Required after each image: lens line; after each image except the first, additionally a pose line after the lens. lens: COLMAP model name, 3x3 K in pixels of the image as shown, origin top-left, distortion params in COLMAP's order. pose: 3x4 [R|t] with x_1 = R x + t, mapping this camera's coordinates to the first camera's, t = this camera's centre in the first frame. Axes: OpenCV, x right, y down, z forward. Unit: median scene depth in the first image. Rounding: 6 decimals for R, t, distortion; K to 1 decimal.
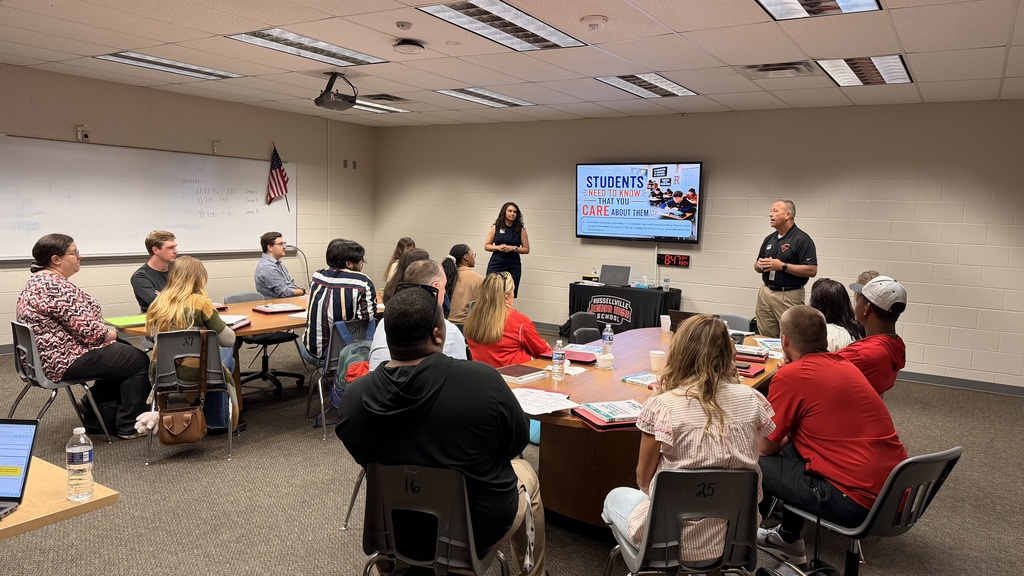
lens RADIAL K [[735.6, 0, 470.4], [0, 735.6, 286.0], [0, 0, 1]] dist [0.010433, -0.007003]
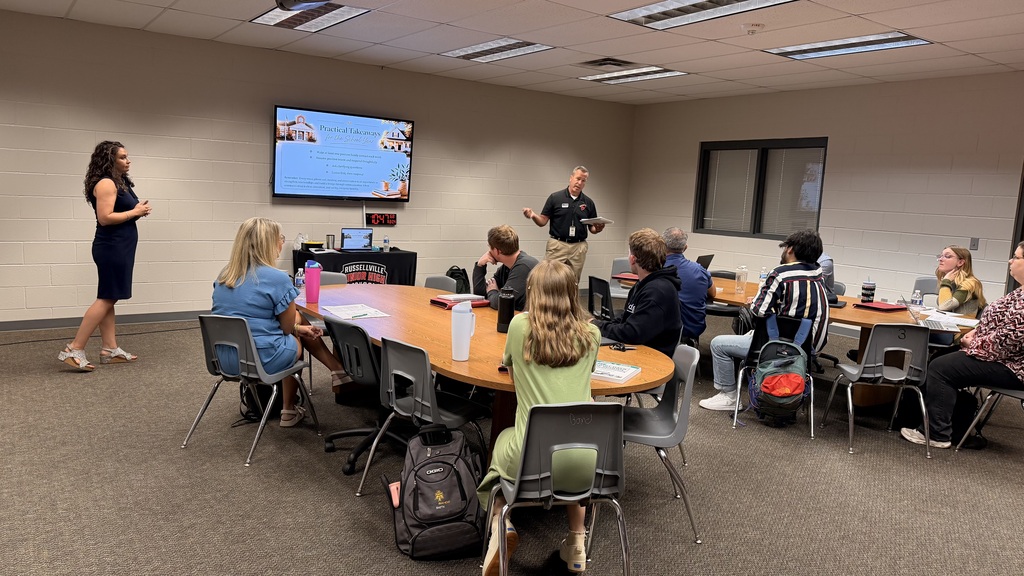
lens RADIAL K [[752.3, 0, 475.0], [0, 752.3, 287.9], [0, 0, 1]] dist [0.000258, -0.006801]
pose [[0.377102, -0.139799, 0.915560, -0.570324], [0.044301, 0.990134, 0.132939, -0.067589], [-0.925112, -0.009571, 0.379574, 0.469981]]
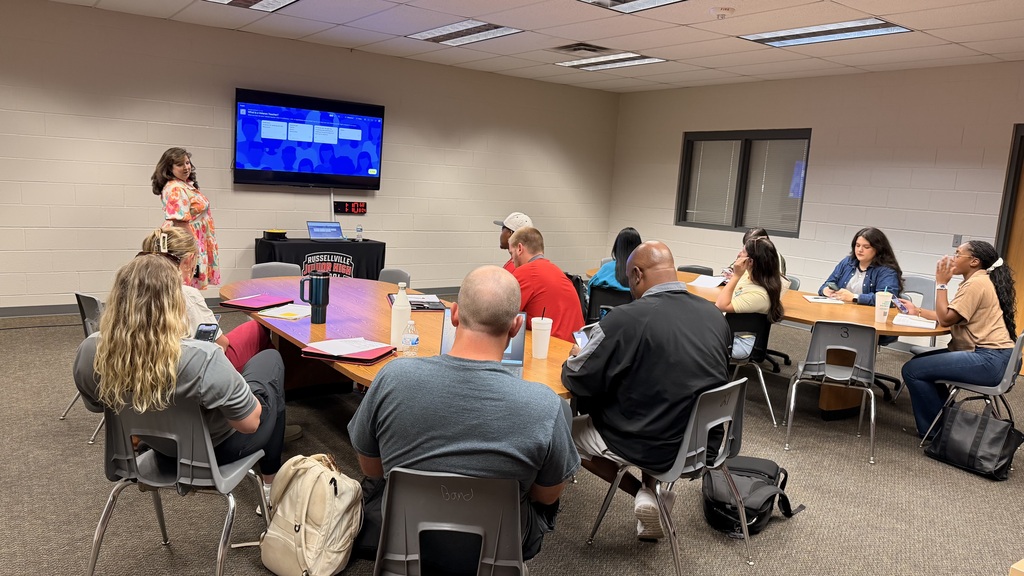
lens RADIAL K [[751.6, 0, 480.3], [0, 751.6, 291.4], [0, 0, 1]] dist [-0.002339, -0.002358]
pose [[0.376983, -0.154356, 0.913268, -0.530065], [0.031908, 0.987595, 0.153748, -0.067658], [-0.925670, -0.028820, 0.377232, 0.443631]]
